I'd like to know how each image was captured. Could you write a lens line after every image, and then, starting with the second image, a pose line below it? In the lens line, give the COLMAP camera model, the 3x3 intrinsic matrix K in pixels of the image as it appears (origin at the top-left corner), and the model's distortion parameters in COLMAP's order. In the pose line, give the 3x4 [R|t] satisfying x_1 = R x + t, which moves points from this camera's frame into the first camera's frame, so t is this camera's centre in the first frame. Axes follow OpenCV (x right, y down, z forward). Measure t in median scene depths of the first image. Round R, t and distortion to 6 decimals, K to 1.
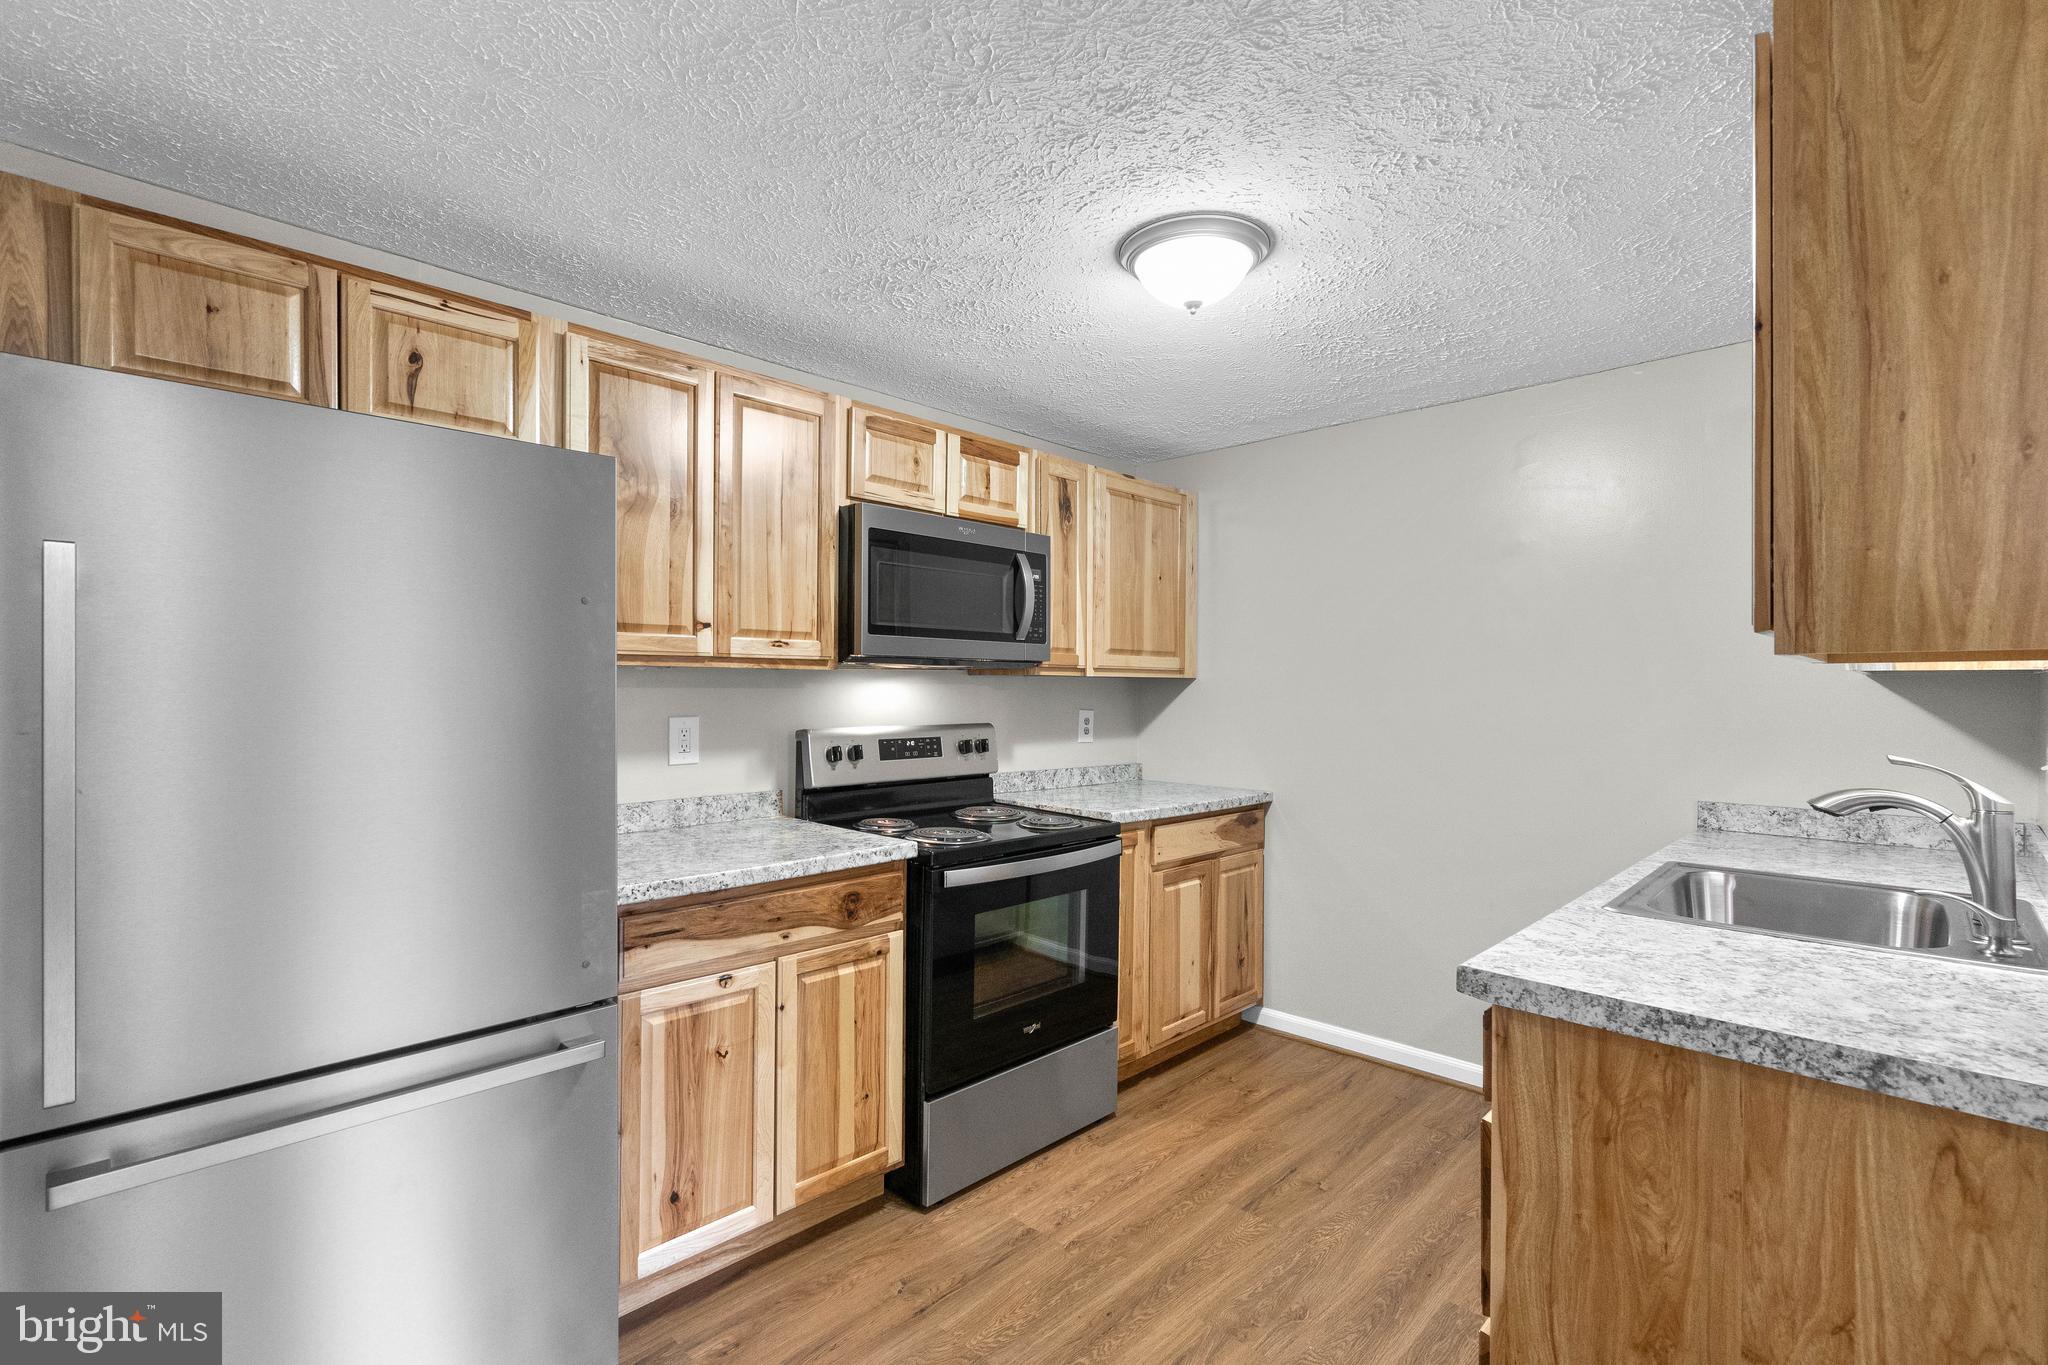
lens RADIAL K [[945.5, 0, 1017.9], [0, 945.5, 689.0], [0, 0, 1]] dist [-0.005187, -0.000246]
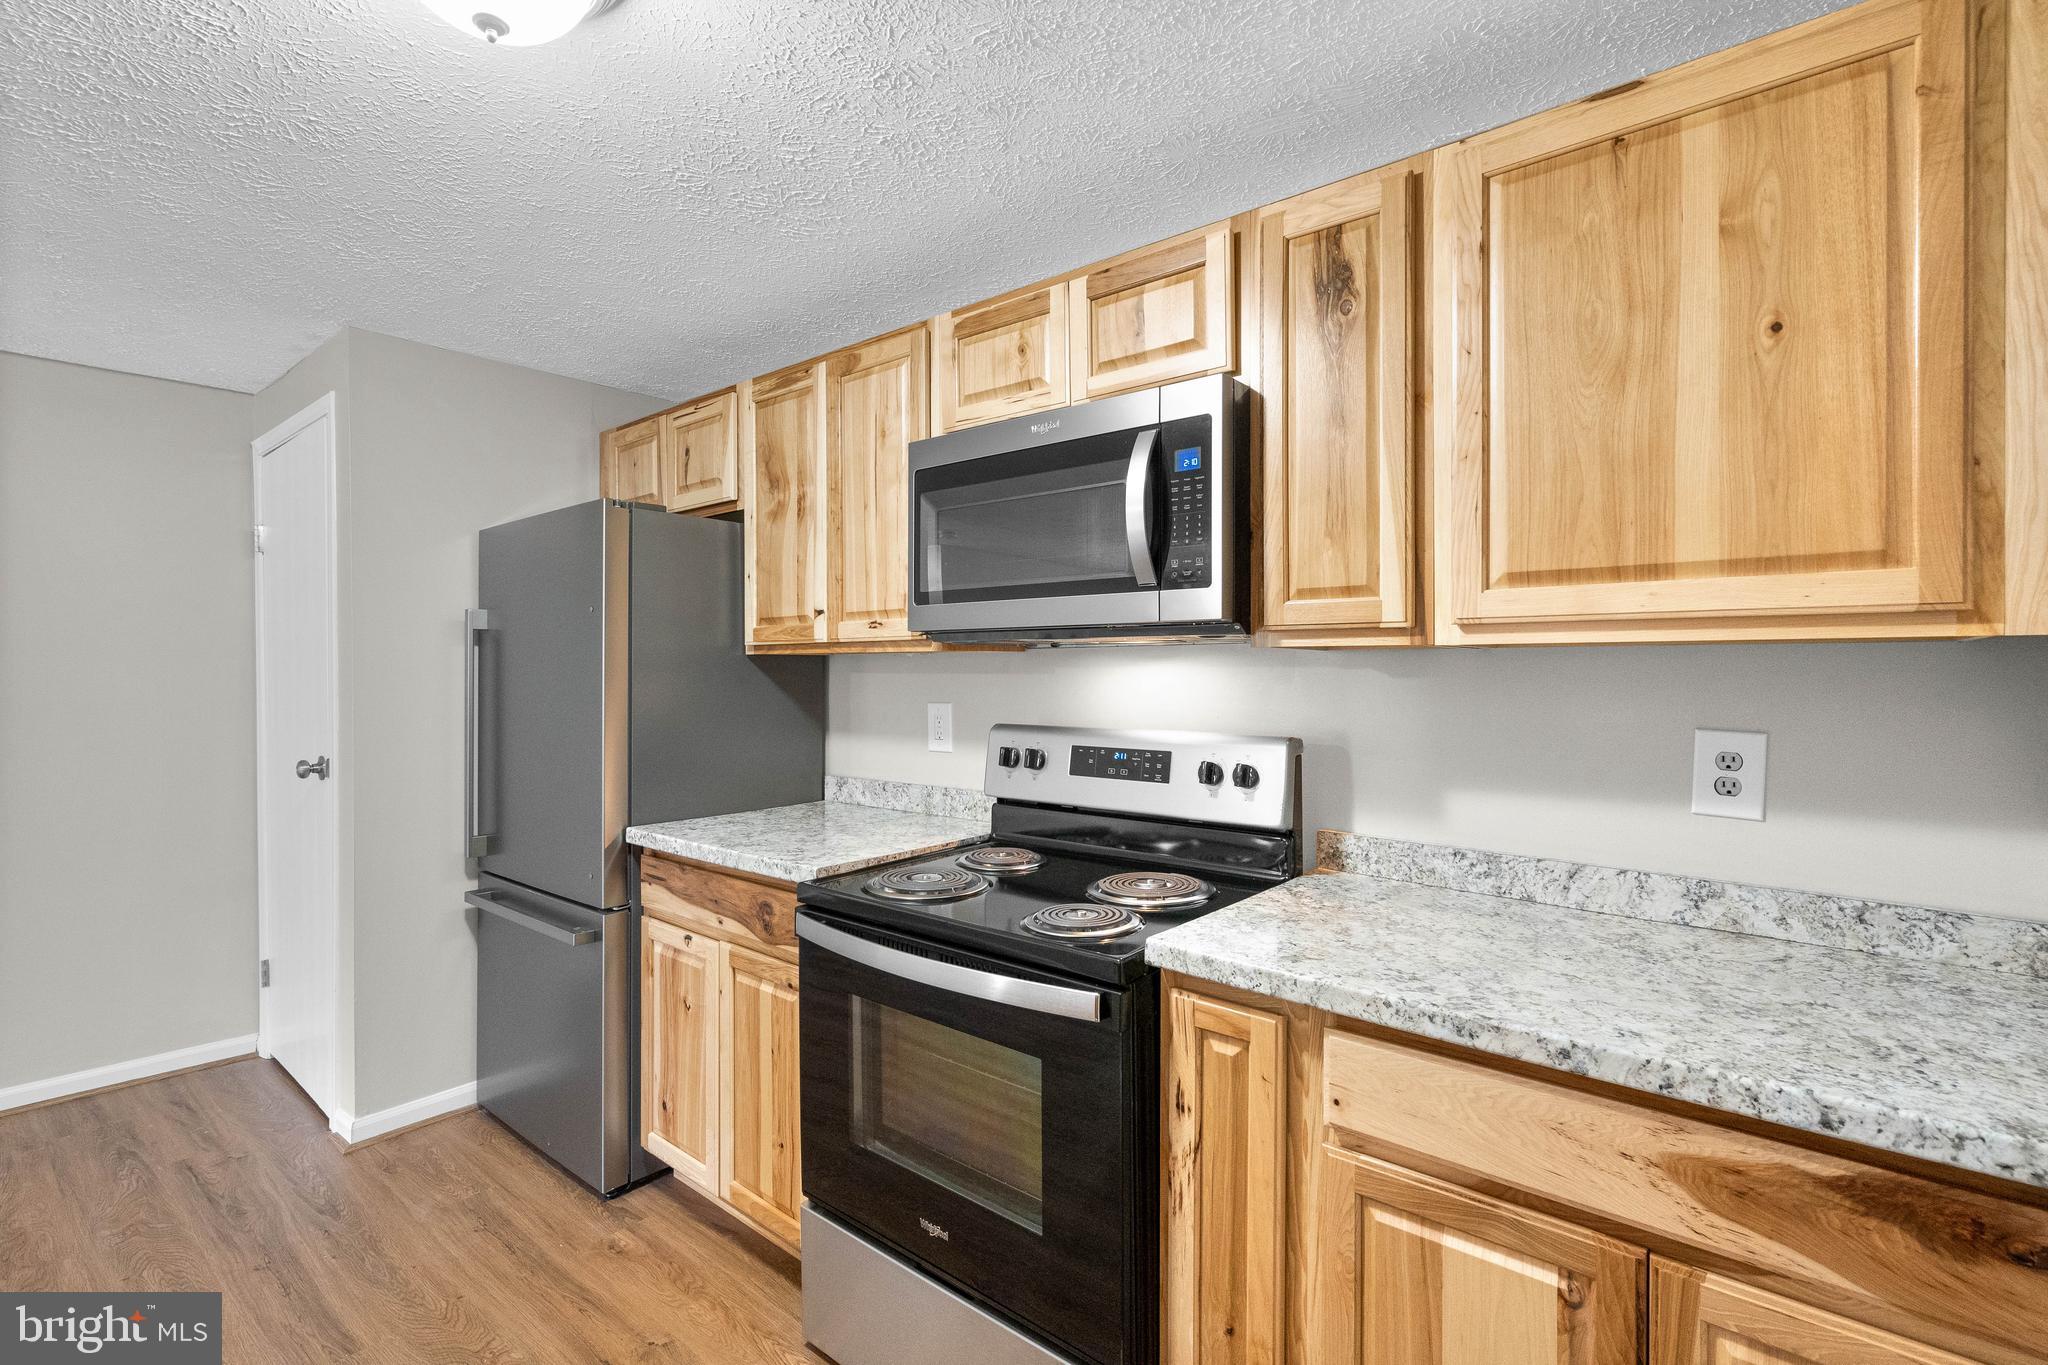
lens RADIAL K [[945.5, 0, 1048.0], [0, 945.5, 667.4], [0, 0, 1]] dist [-0.005187, -0.000246]
pose [[0.081170, -0.001281, -0.996699, 0.701267], [0.003507, 0.999993, -0.001000, -0.005669], [0.996694, -0.003414, 0.081174, 1.138604]]
